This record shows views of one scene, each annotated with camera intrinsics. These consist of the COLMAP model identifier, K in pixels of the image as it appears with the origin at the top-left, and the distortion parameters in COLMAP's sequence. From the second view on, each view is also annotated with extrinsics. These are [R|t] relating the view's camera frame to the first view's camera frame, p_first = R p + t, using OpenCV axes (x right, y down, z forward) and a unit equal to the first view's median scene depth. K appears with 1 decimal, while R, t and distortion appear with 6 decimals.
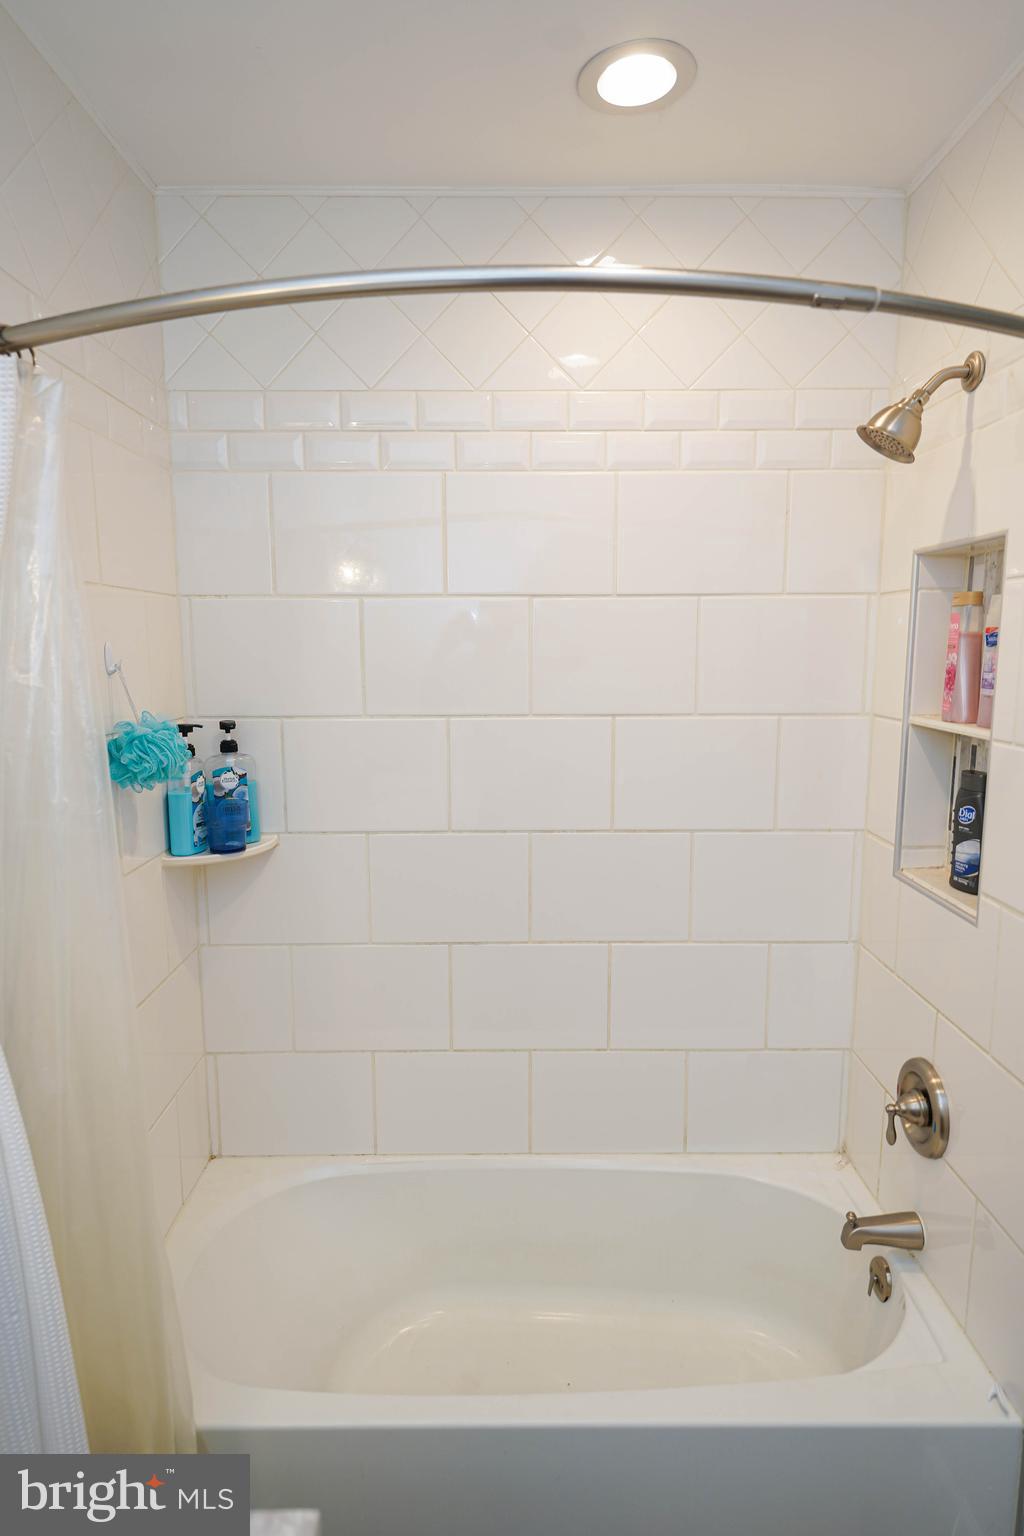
lens RADIAL K [[899.1, 0, 518.9], [0, 899.1, 782.8], [0, 0, 1]] dist [0.009163, 0.000561]
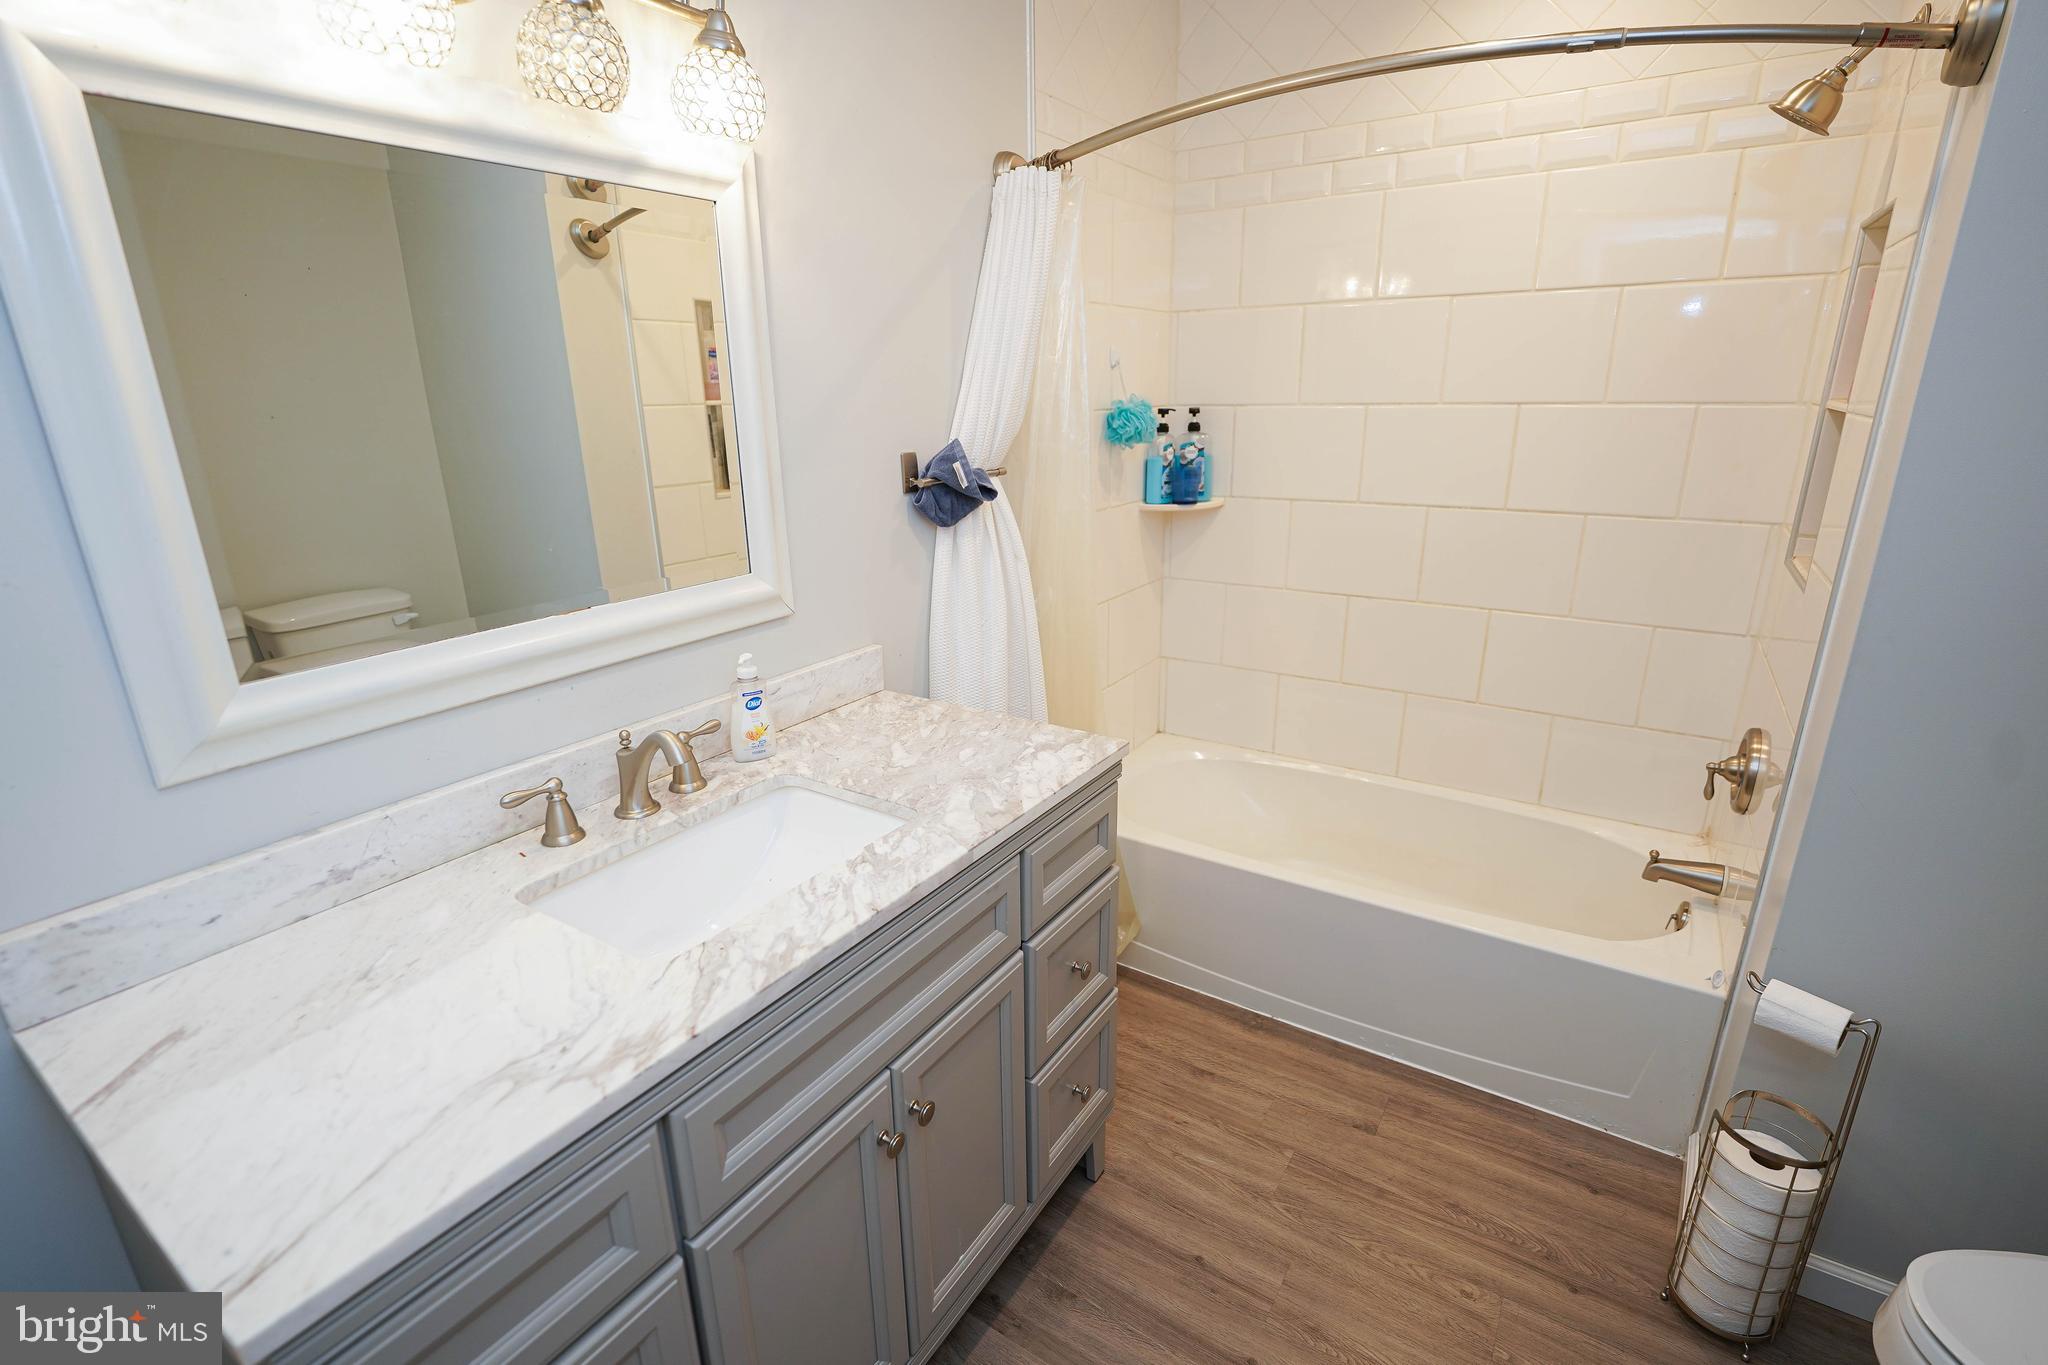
lens RADIAL K [[919.5, 0, 1008.4], [0, 919.5, 681.4], [0, 0, 1]] dist [-0.015301, -0.001374]
pose [[0.829013, 0.157748, -0.536520, 0.259662], [-0.066252, 0.980338, 0.185870, 0.101286], [0.555292, -0.118543, 0.823164, -0.354793]]
